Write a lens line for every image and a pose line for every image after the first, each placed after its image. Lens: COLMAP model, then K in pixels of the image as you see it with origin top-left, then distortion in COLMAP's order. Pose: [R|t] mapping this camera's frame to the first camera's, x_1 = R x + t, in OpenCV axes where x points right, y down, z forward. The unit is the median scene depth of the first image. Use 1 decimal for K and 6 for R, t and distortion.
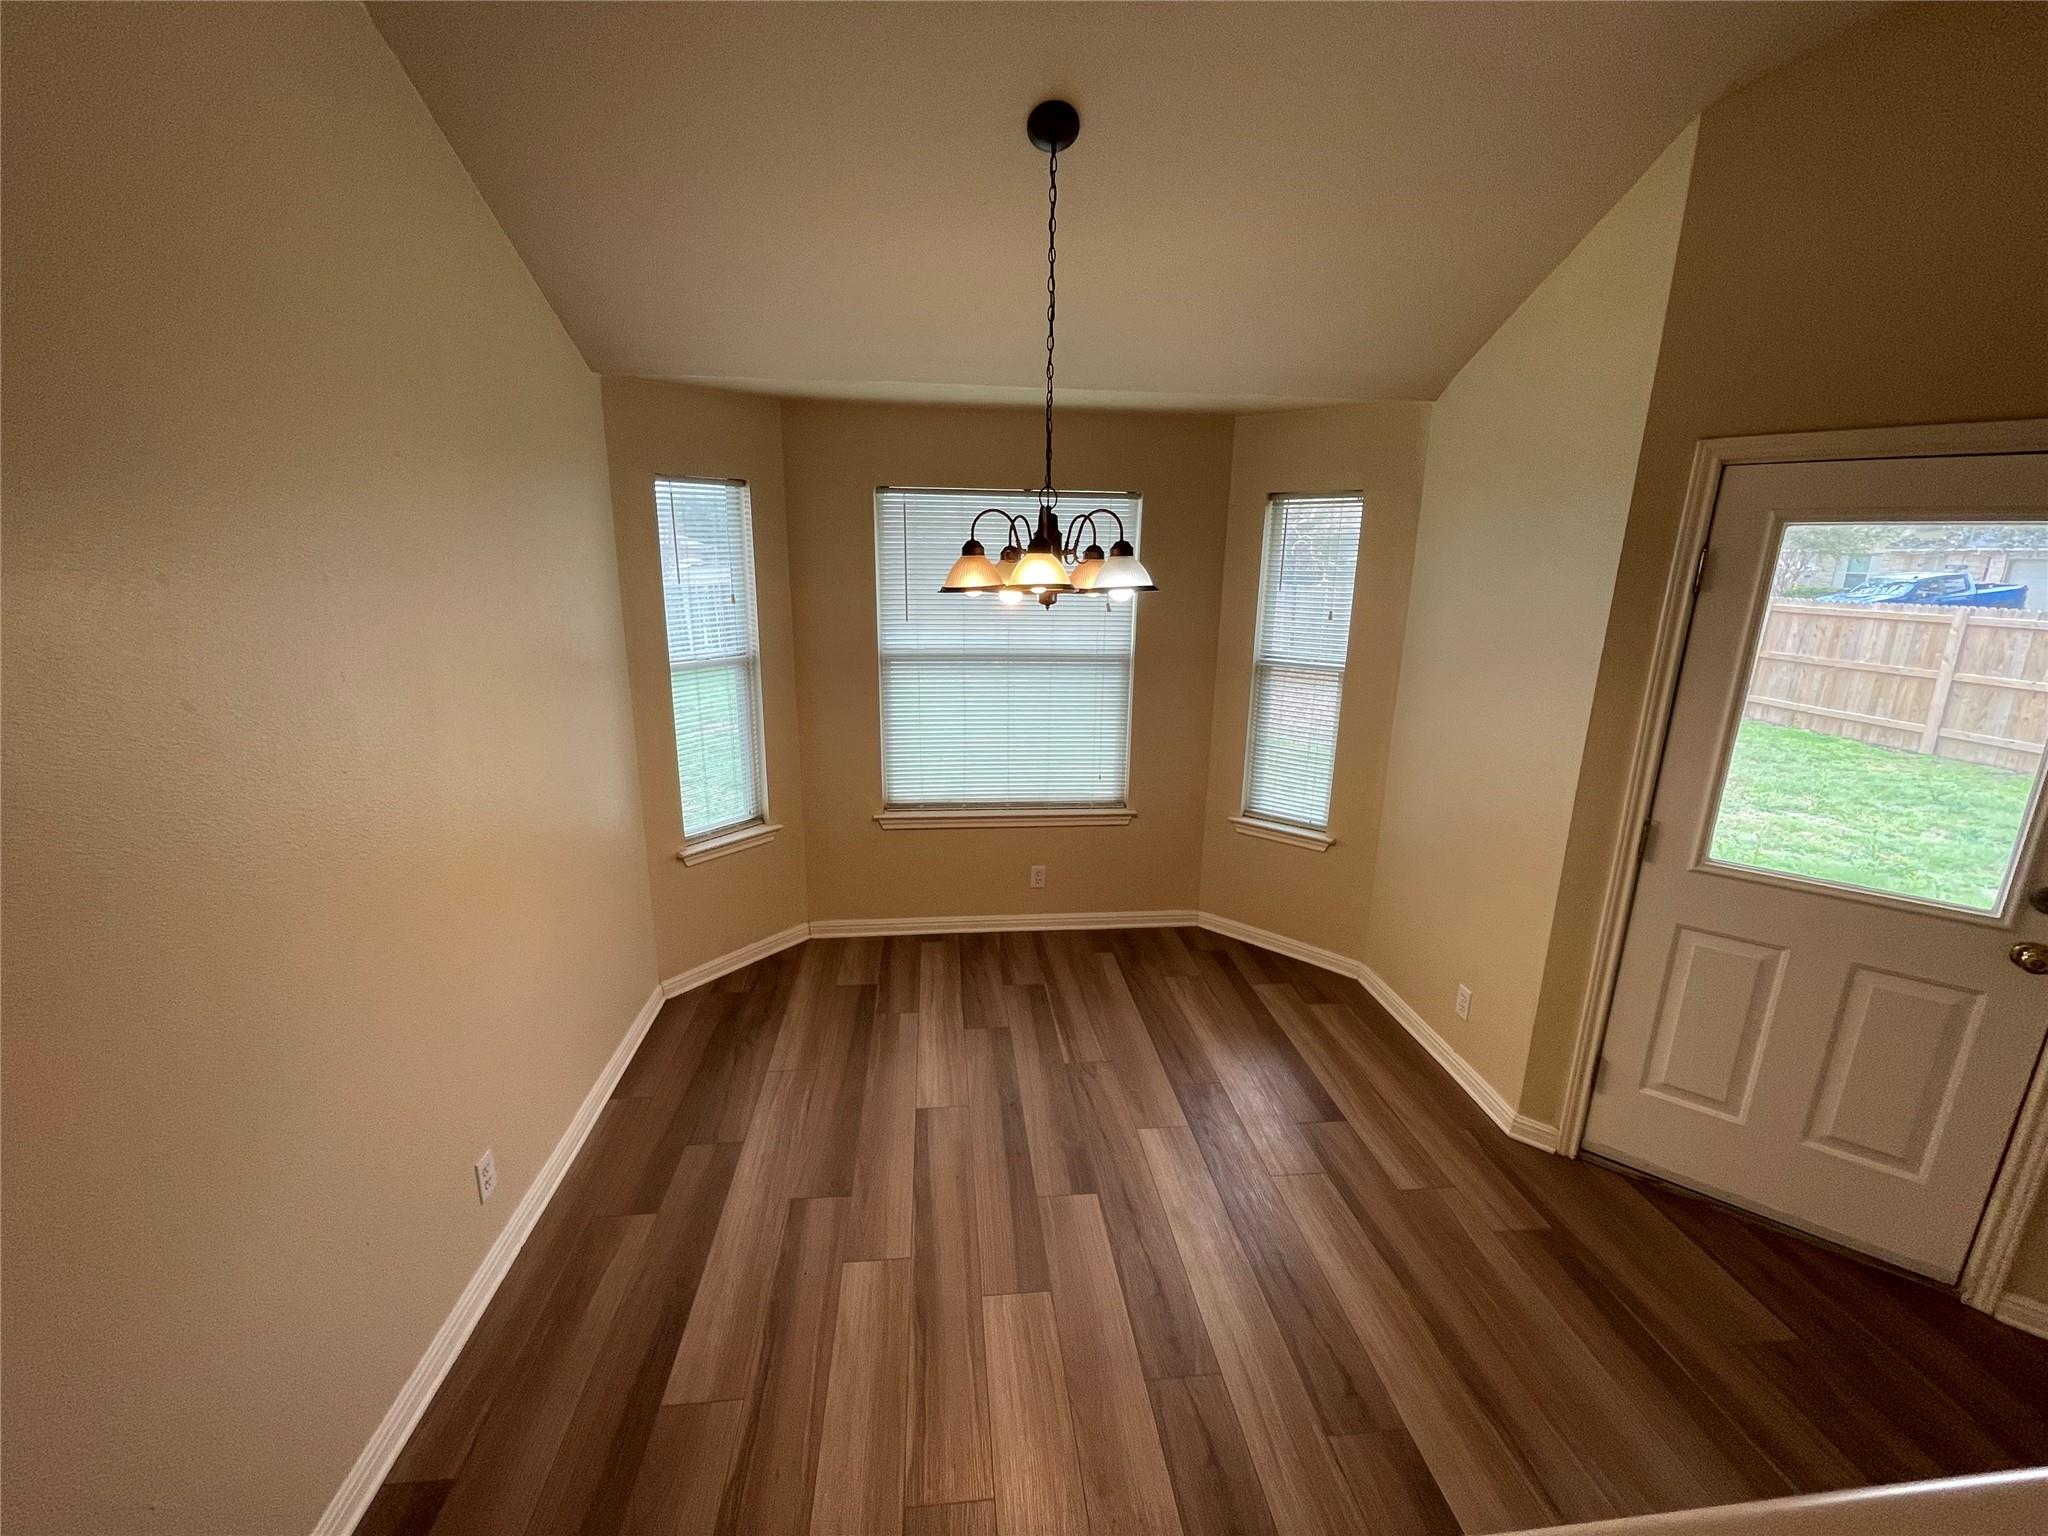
lens RADIAL K [[832.9, 0, 1021.0], [0, 832.9, 761.5], [0, 0, 1]] dist [-0.001186, 0.000082]
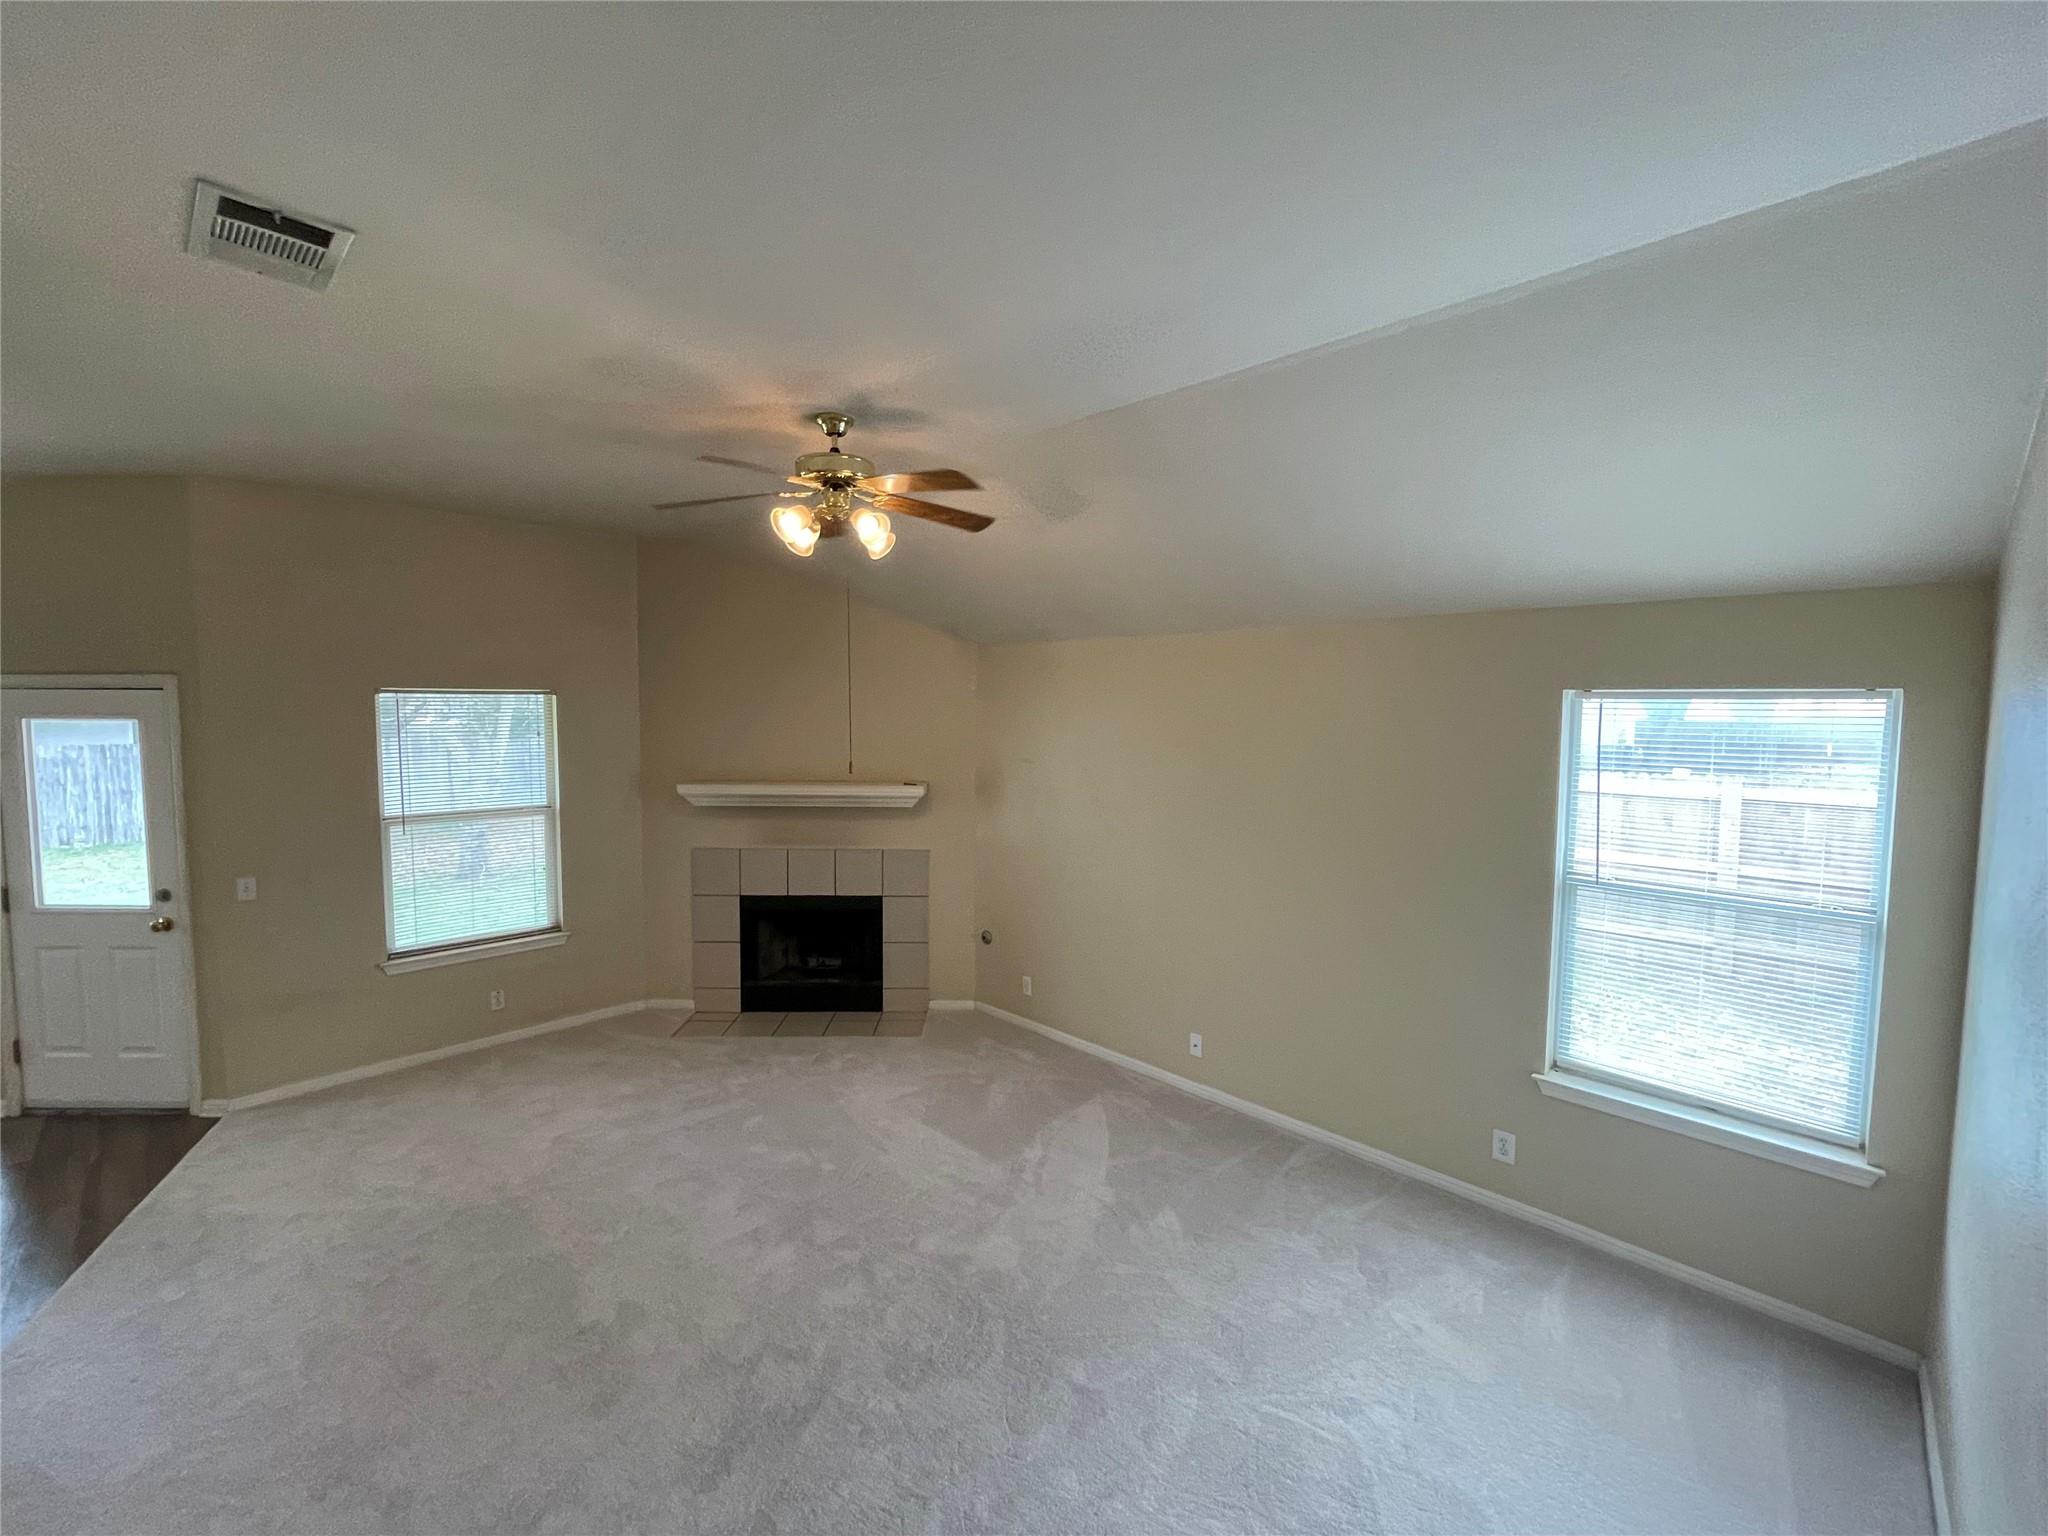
lens RADIAL K [[822.1, 0, 997.0], [0, 822.1, 762.6], [0, 0, 1]] dist [-0.000561, -0.000101]
pose [[0.774464, -0.051318, 0.630533, 0.877125], [0.158395, 0.980687, -0.114735, 0.227420], [-0.612467, 0.188731, 0.767636, -1.070595]]
